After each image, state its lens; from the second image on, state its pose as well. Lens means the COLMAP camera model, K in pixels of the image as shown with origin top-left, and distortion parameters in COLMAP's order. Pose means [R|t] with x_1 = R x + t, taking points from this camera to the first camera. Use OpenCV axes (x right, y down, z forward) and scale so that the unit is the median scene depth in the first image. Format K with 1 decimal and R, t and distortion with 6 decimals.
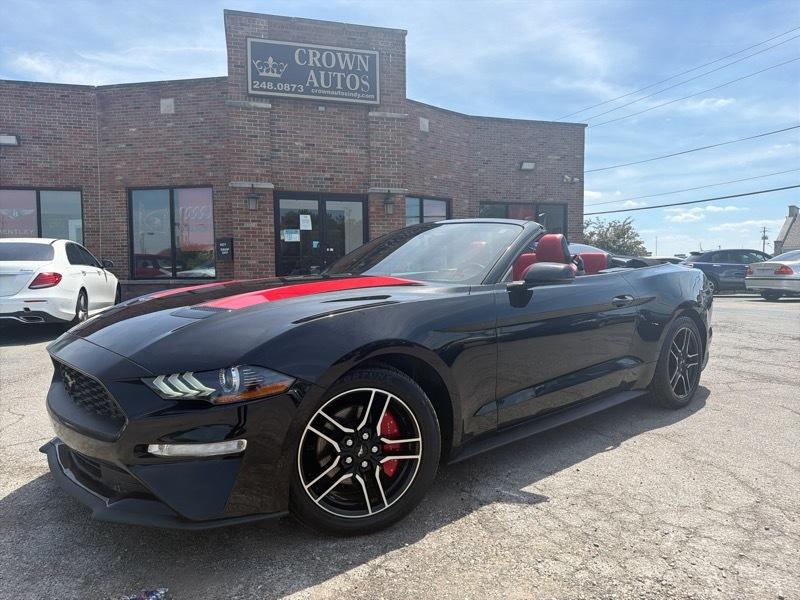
lens RADIAL K [[564.5, 0, 400.0], [0, 564.5, 300.0], [0, 0, 1]] dist [0.056118, -0.076195]
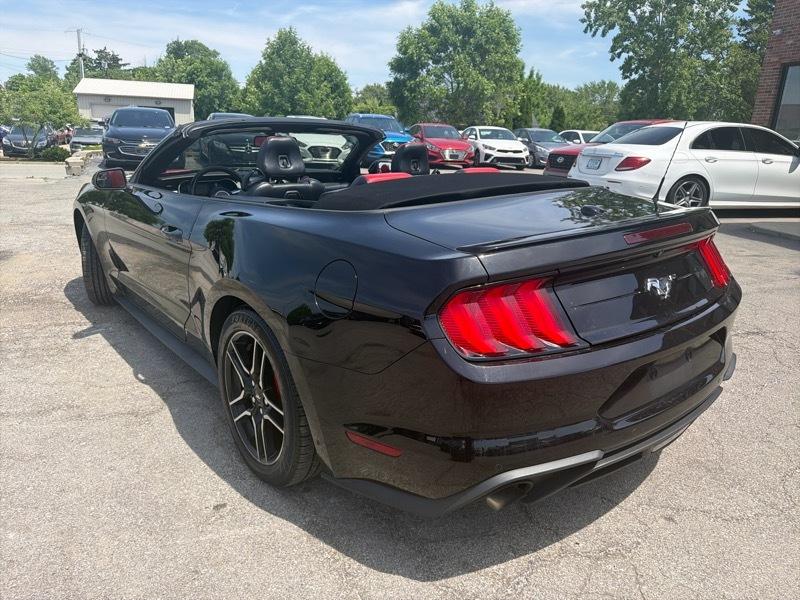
lens RADIAL K [[578.5, 0, 400.0], [0, 578.5, 300.0], [0, 0, 1]] dist [-0.023941, -0.004280]
pose [[-0.054359, 0.284375, -0.957171, 0.382632], [-0.071139, 0.955049, 0.287785, -0.052166], [0.995984, 0.083736, -0.031686, 0.454243]]
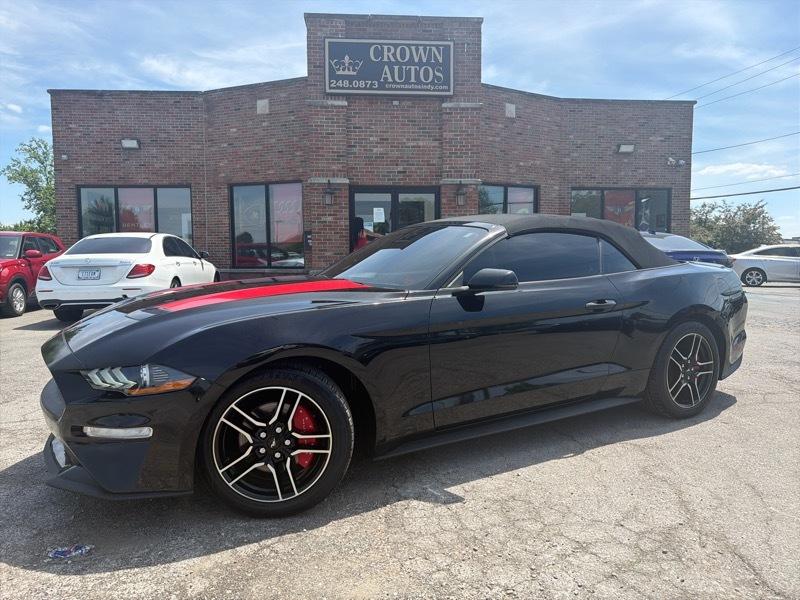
lens RADIAL K [[562.3, 0, 400.0], [0, 562.3, 300.0], [0, 0, 1]] dist [0.085591, -0.148346]
pose [[0.978904, 0.018547, -0.203476, 0.086443], [-0.013349, 0.999549, 0.026892, -0.010094], [0.203884, -0.023609, 0.978710, -0.005849]]
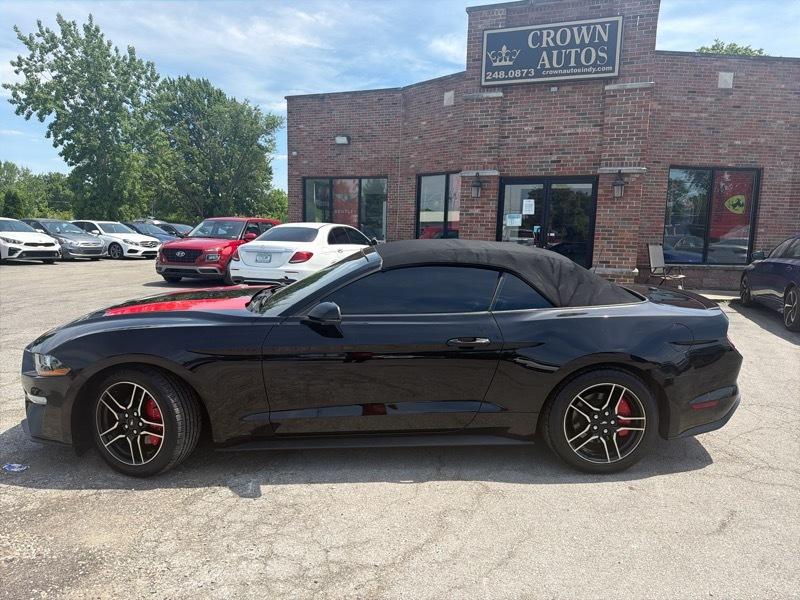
lens RADIAL K [[565.0, 0, 399.4], [0, 565.0, 304.8], [0, 0, 1]] dist [0.014799, -0.039688]
pose [[0.782191, 0.108371, -0.613541, 0.300220], [-0.060286, 0.993300, 0.098591, -0.050963], [0.620115, -0.040129, 0.783484, 0.061979]]
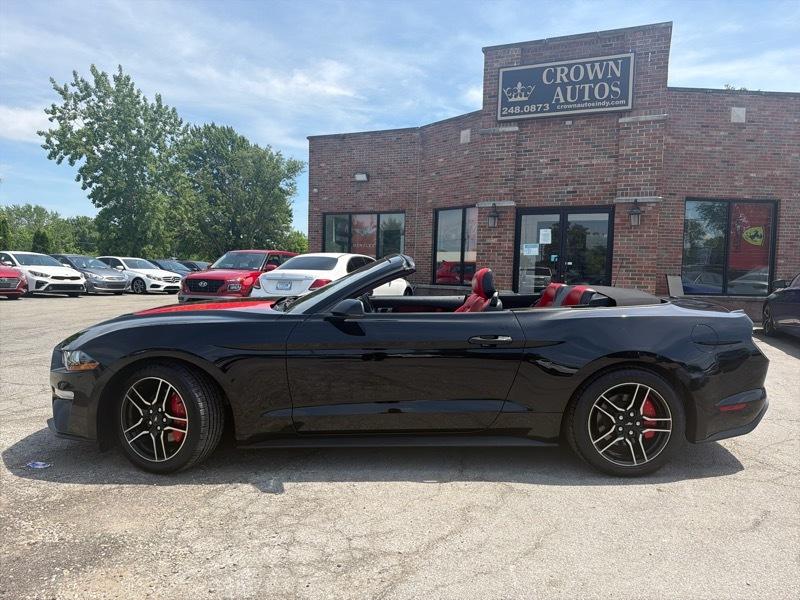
lens RADIAL K [[562.9, 0, 400.0], [0, 562.9, 300.0], [0, 0, 1]] dist [0.035805, -0.073345]
pose [[0.764537, 0.058406, -0.641929, 0.302150], [-0.061785, 0.997941, 0.017212, -0.025145], [0.641612, 0.026502, 0.766571, 0.056280]]
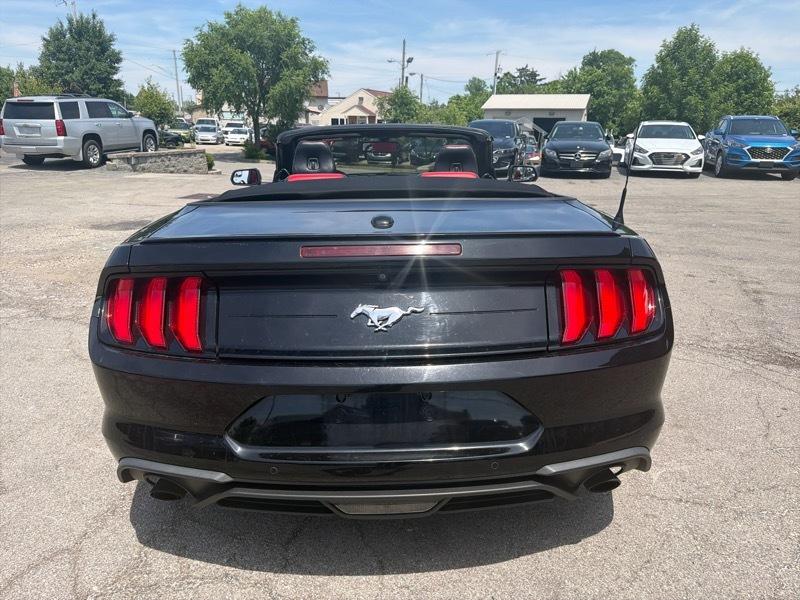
lens RADIAL K [[562.9, 0, 400.0], [0, 562.9, 300.0], [0, 0, 1]] dist [0.035805, -0.073345]
pose [[-0.668496, 0.216416, -0.711532, 0.303063], [-0.024216, 0.949884, 0.311663, -0.058108], [0.743322, 0.225576, -0.629753, 0.617558]]
